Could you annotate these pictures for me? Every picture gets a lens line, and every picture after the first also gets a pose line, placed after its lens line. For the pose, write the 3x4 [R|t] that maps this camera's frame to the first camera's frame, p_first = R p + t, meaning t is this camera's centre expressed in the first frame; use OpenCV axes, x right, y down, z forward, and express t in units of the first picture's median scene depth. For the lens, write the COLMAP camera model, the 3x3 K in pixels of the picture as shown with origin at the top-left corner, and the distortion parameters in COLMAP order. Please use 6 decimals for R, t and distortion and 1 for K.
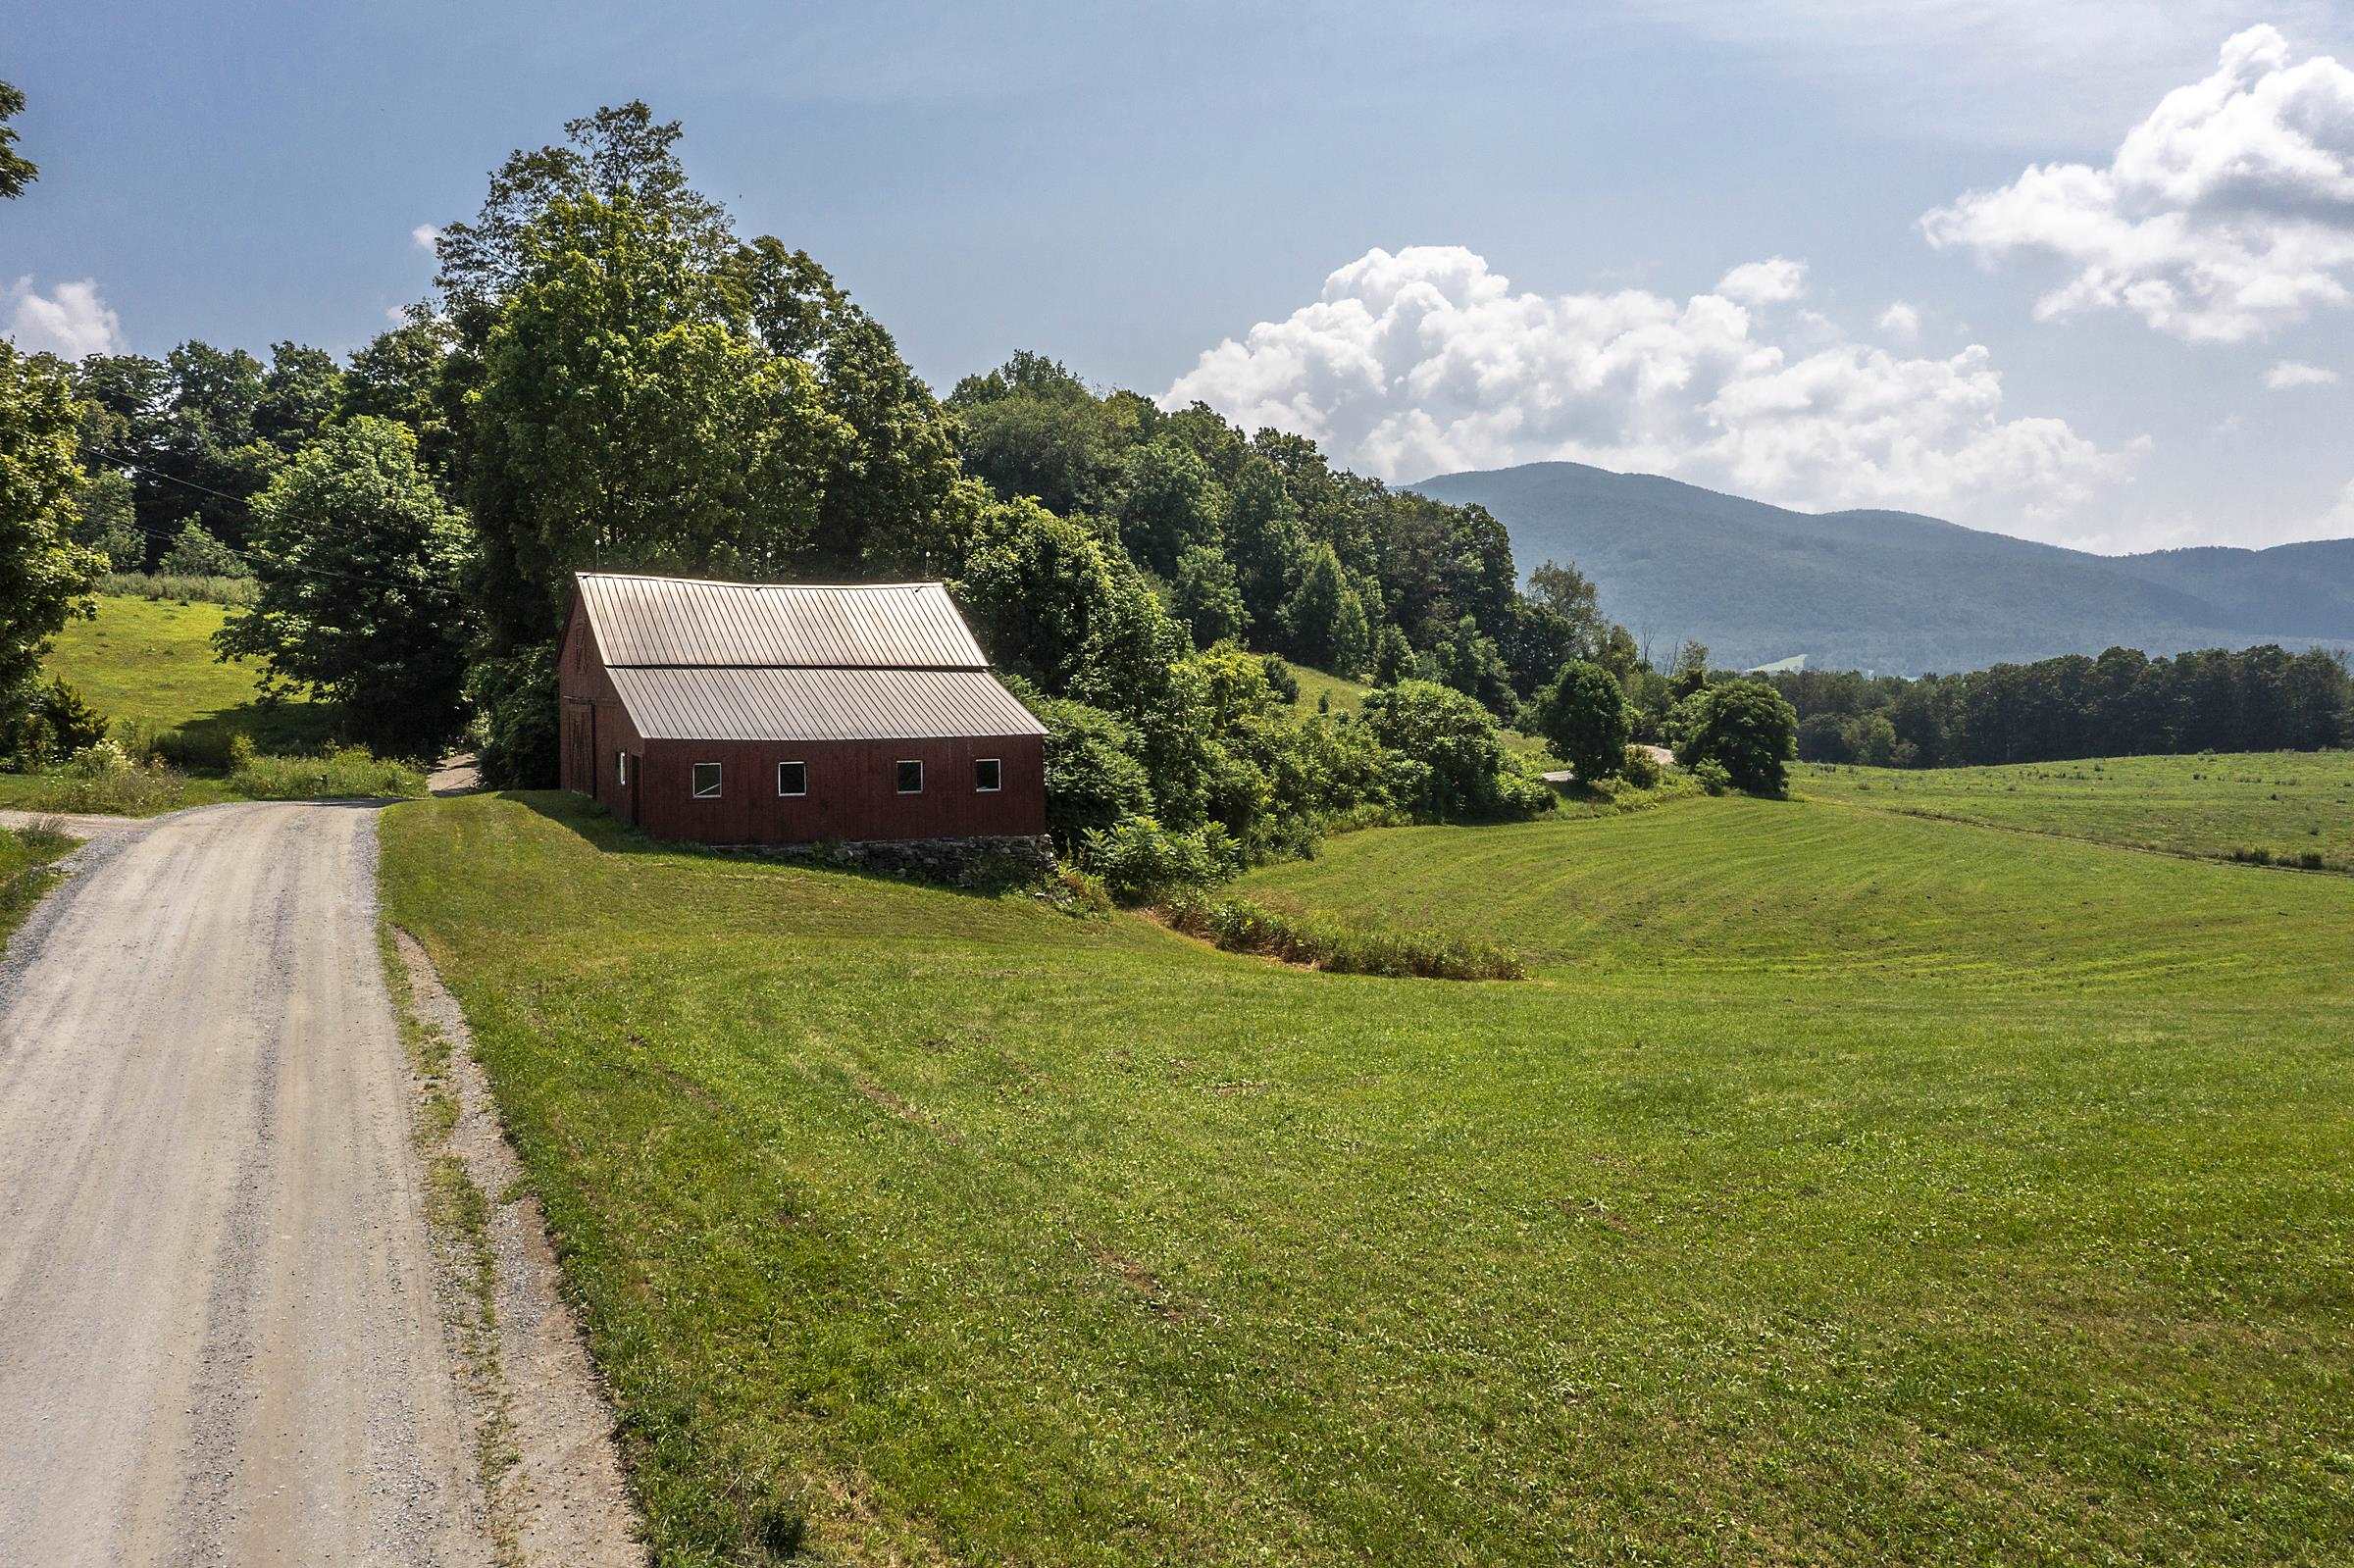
lens RADIAL K [[1849.1, 0, 1177.0], [0, 1849.1, 784.0], [0, 0, 1]] dist [-0.008201, 0.007451]
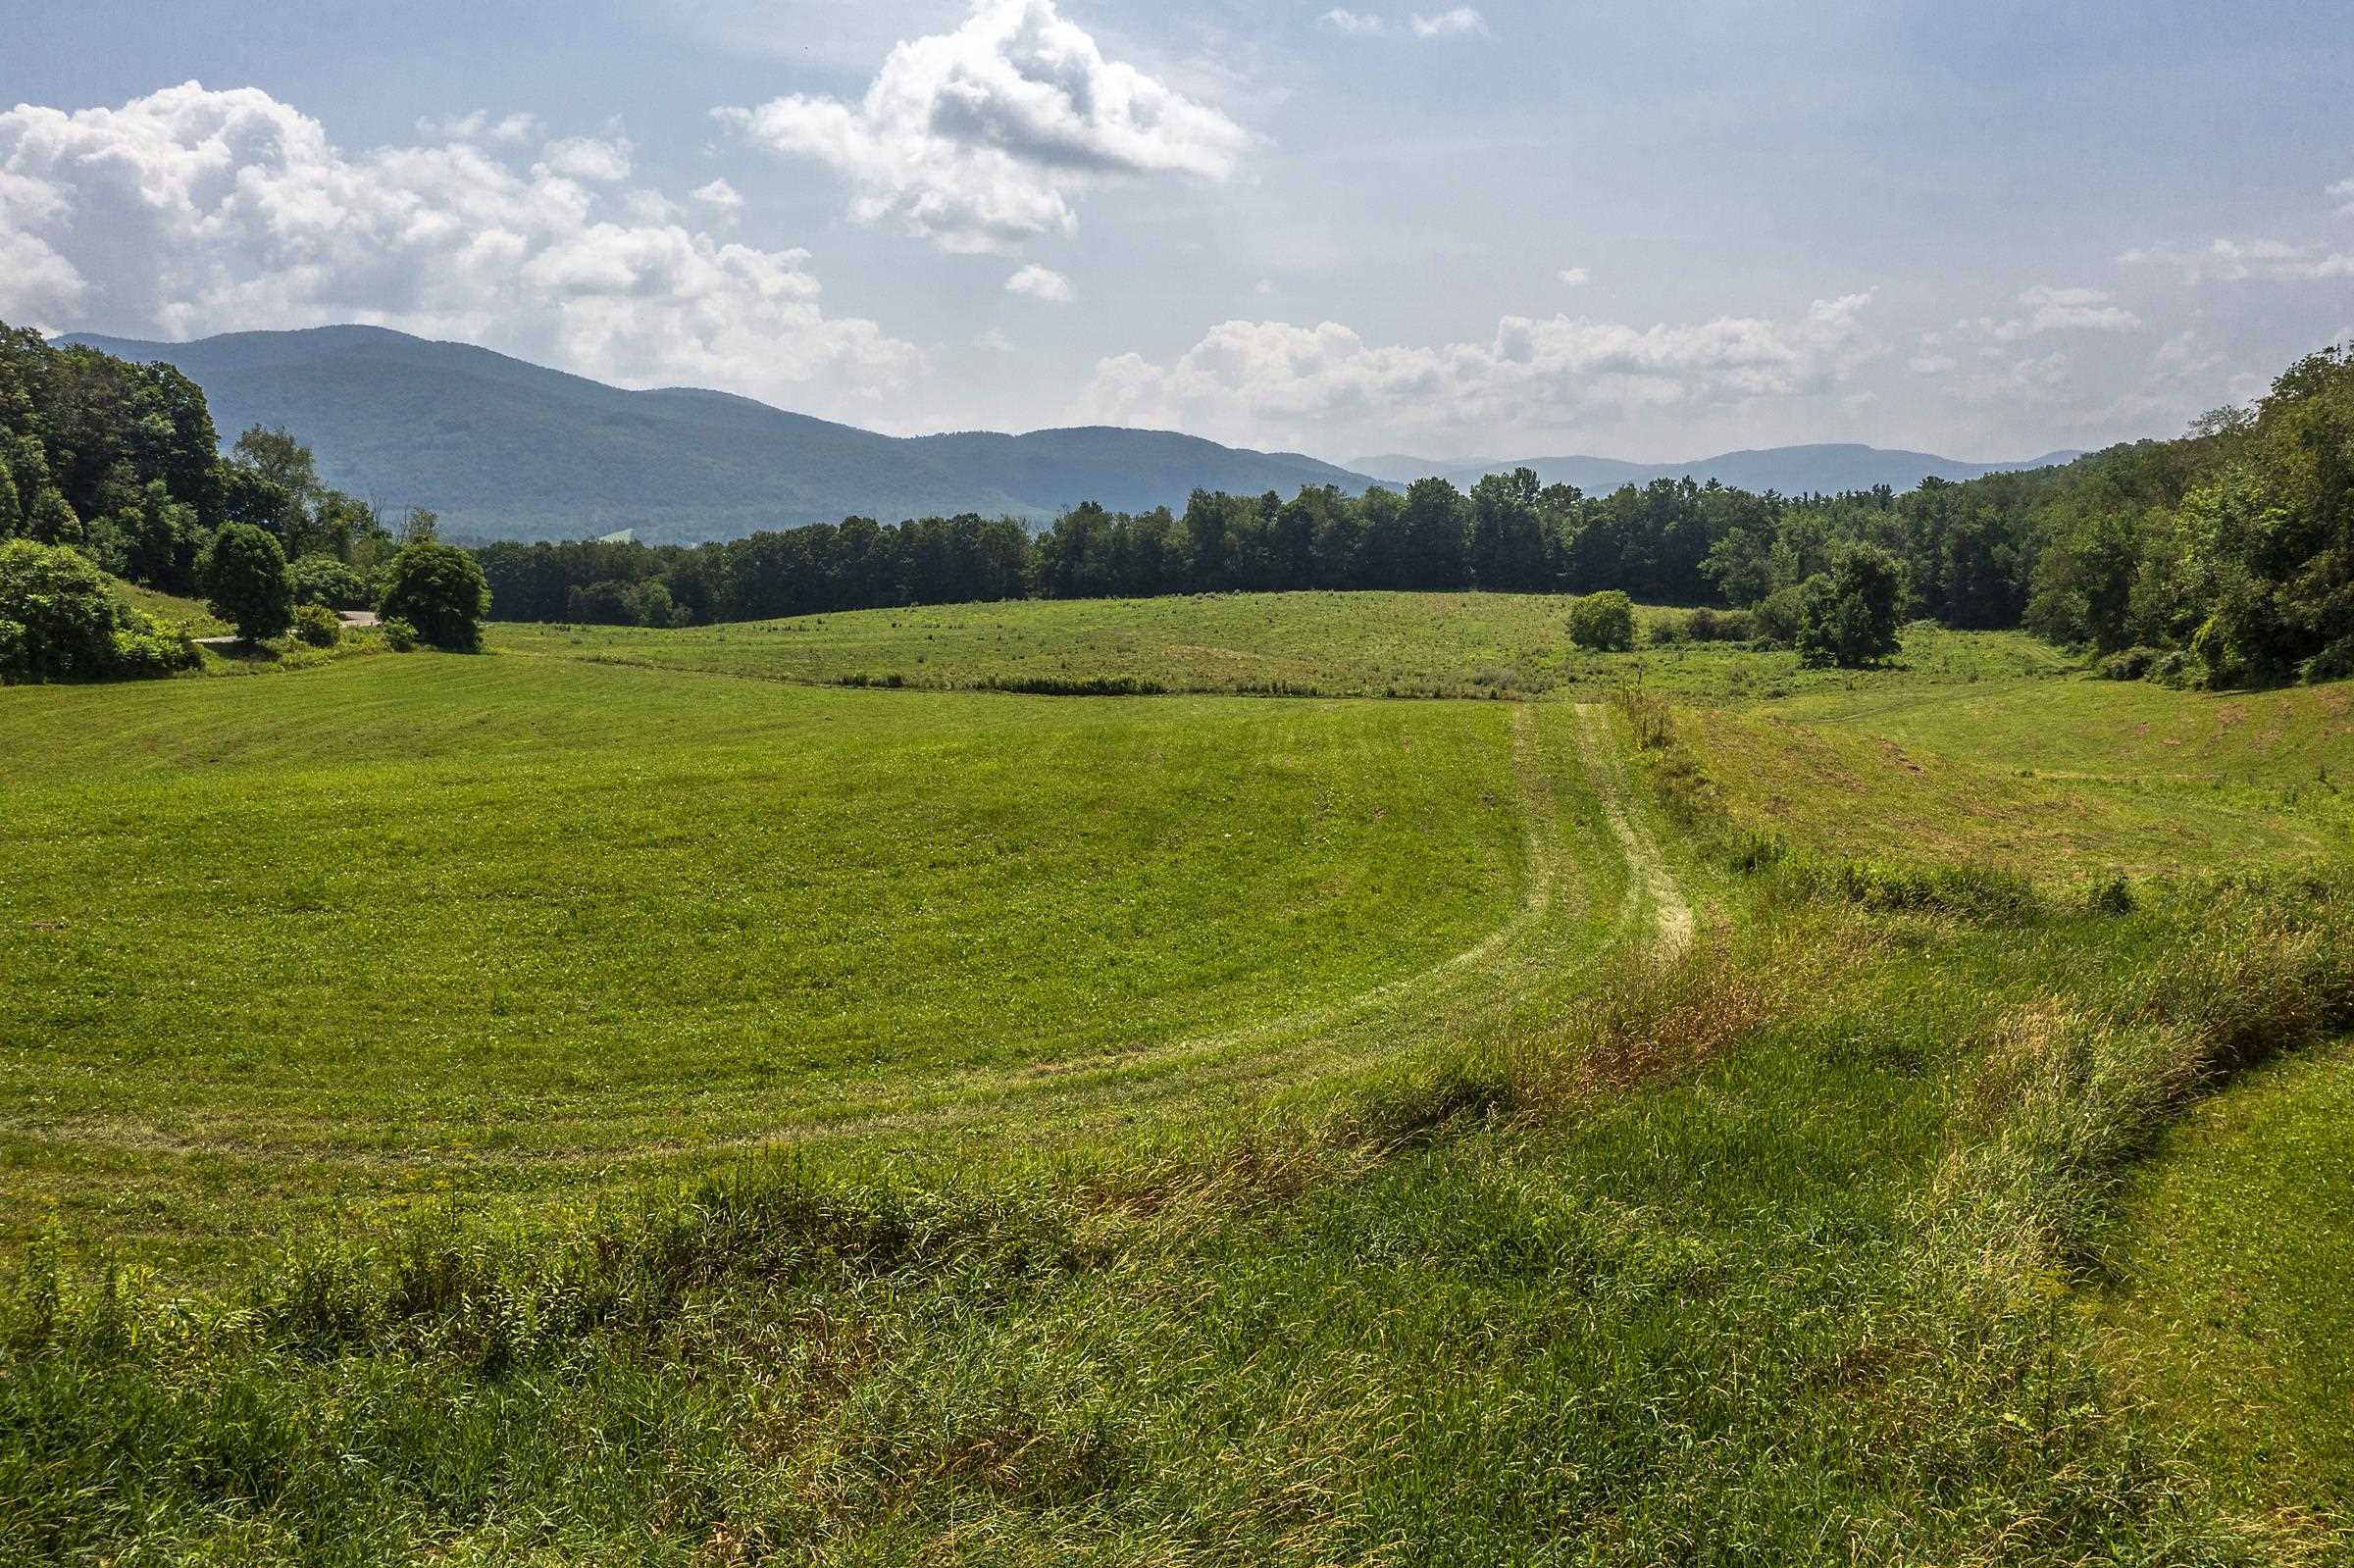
lens RADIAL K [[1849.1, 0, 1177.0], [0, 1849.1, 784.0], [0, 0, 1]] dist [-0.008201, 0.007451]
pose [[0.831217, -0.081928, 0.549879, 0.083803], [0.046085, 0.995832, 0.078709, 0.021256], [-0.554035, -0.040083, 0.831528, -0.133292]]
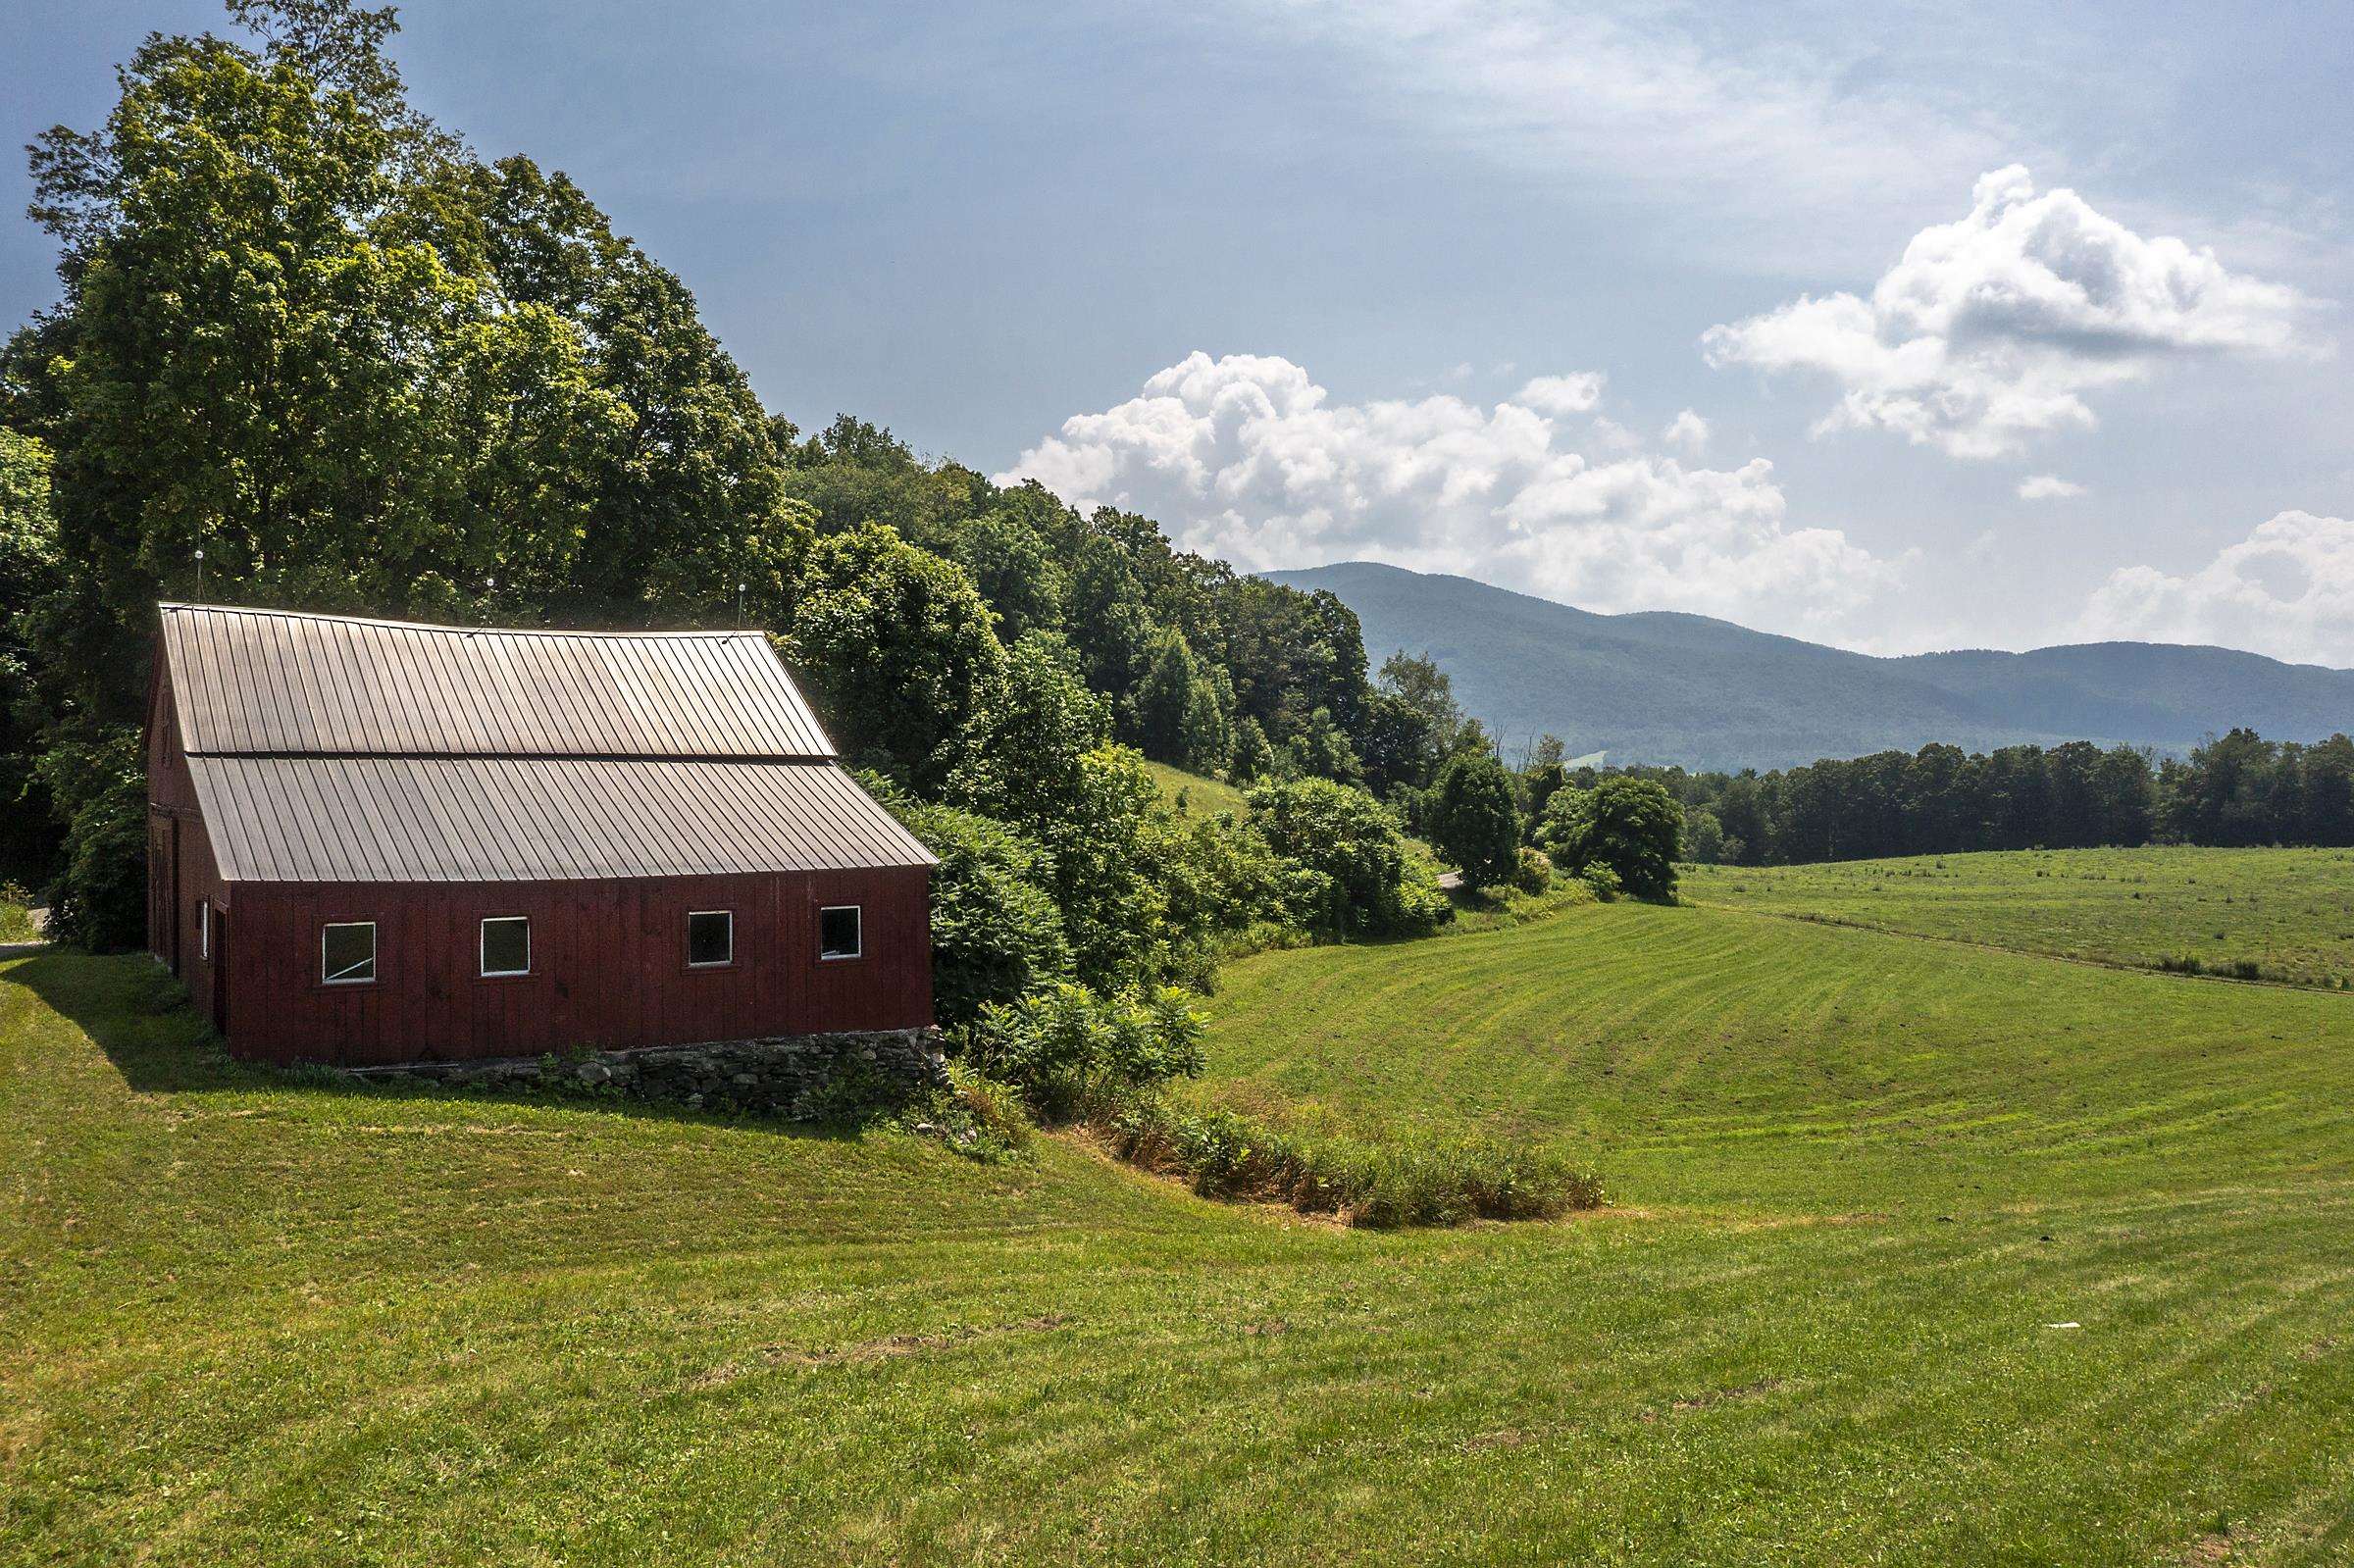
lens RADIAL K [[1810.5, 0, 1168.0], [0, 1810.5, 782.9], [0, 0, 1]] dist [-0.008109, 0.011032]
pose [[0.994786, 0.000225, 0.101985, -0.019968], [0.005084, 0.998645, -0.051796, -0.008182], [-0.101858, 0.052044, 0.993437, 0.140369]]
